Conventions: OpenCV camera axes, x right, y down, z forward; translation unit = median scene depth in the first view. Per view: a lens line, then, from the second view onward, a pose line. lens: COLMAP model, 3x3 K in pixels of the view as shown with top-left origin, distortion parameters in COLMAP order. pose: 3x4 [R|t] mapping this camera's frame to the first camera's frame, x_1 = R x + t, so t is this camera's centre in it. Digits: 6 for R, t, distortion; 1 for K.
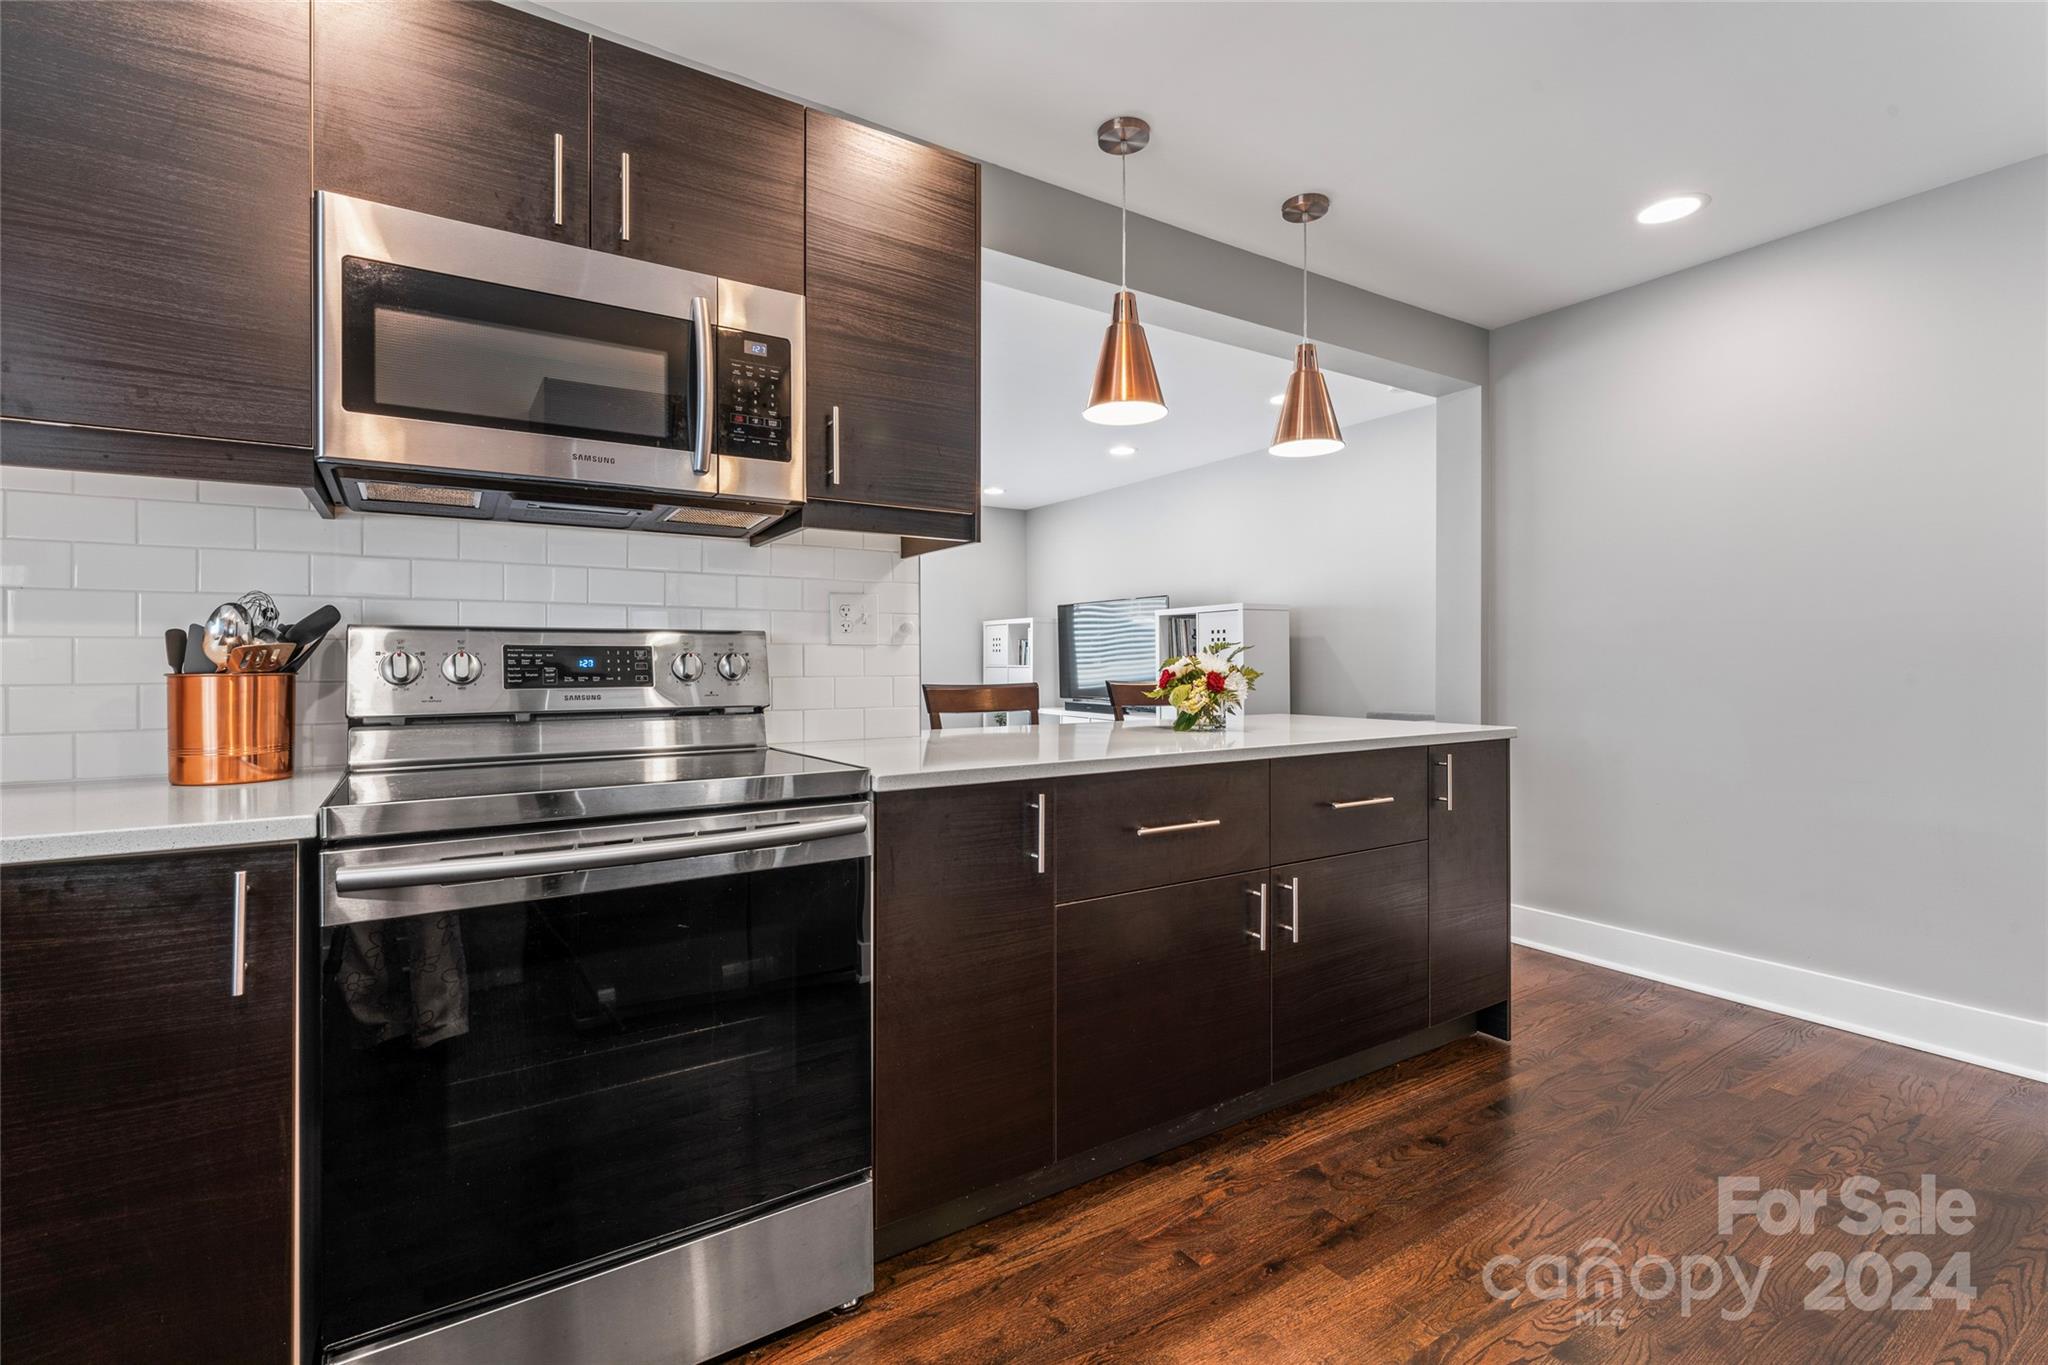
lens RADIAL K [[912.4, 0, 1021.3], [0, 912.4, 665.5], [0, 0, 1]] dist [0.004481, 0.000028]
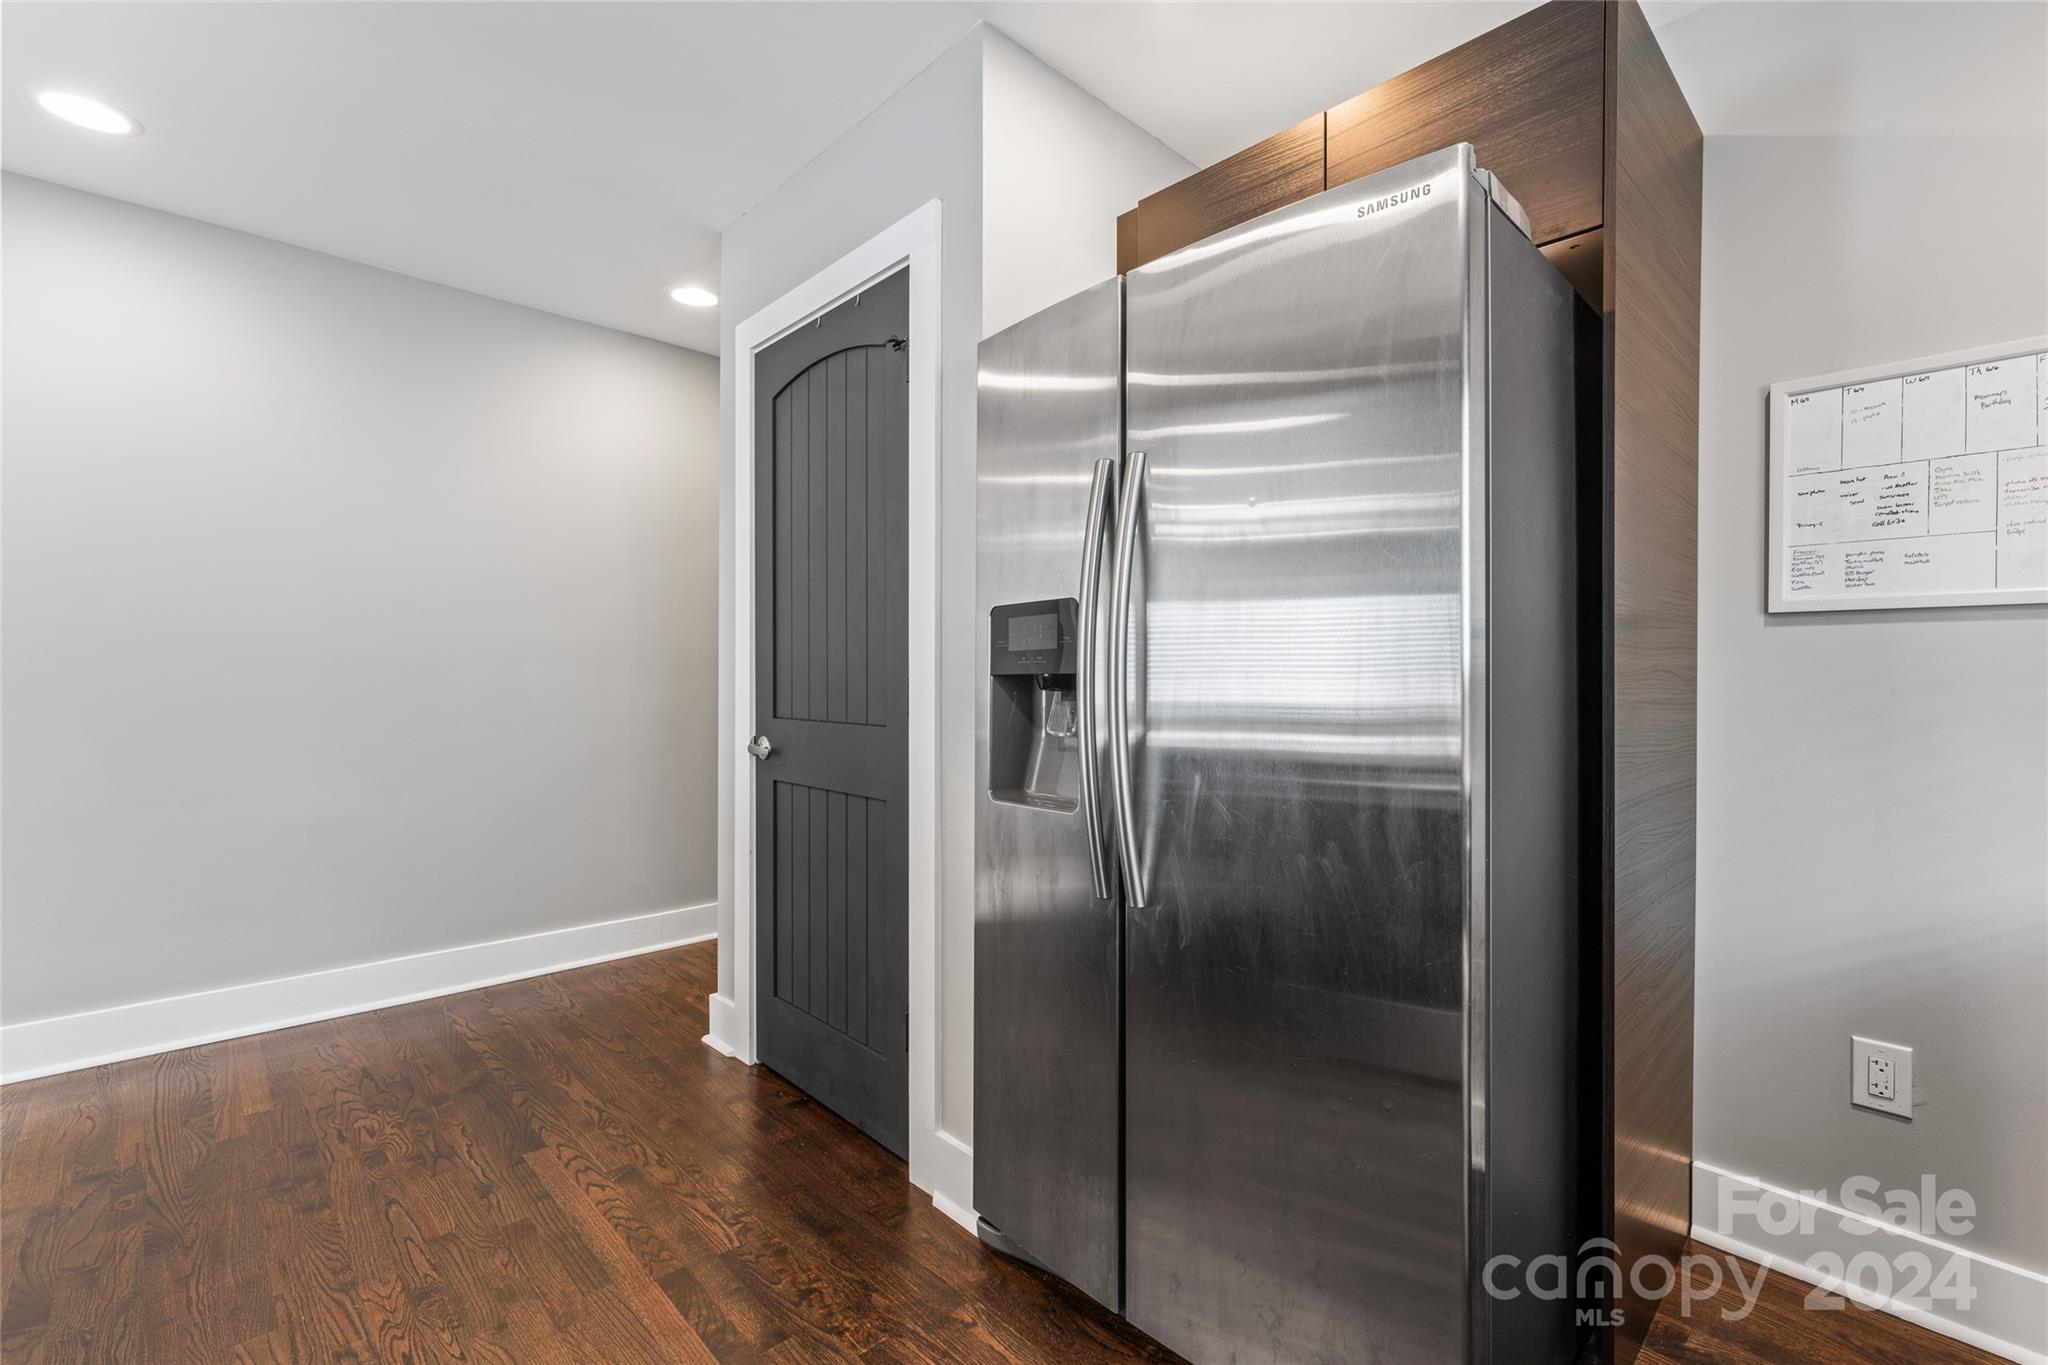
lens RADIAL K [[896.1, 0, 1024.0], [0, 896.1, 682.5], [0, 0, 1]] dist [-0.001837, 0.000086]
pose [[-0.187078, -0.006458, 0.982324, -0.237278], [-0.006593, 0.999964, 0.005319, -0.002954], [-0.982323, -0.005482, -0.187114, 0.353552]]
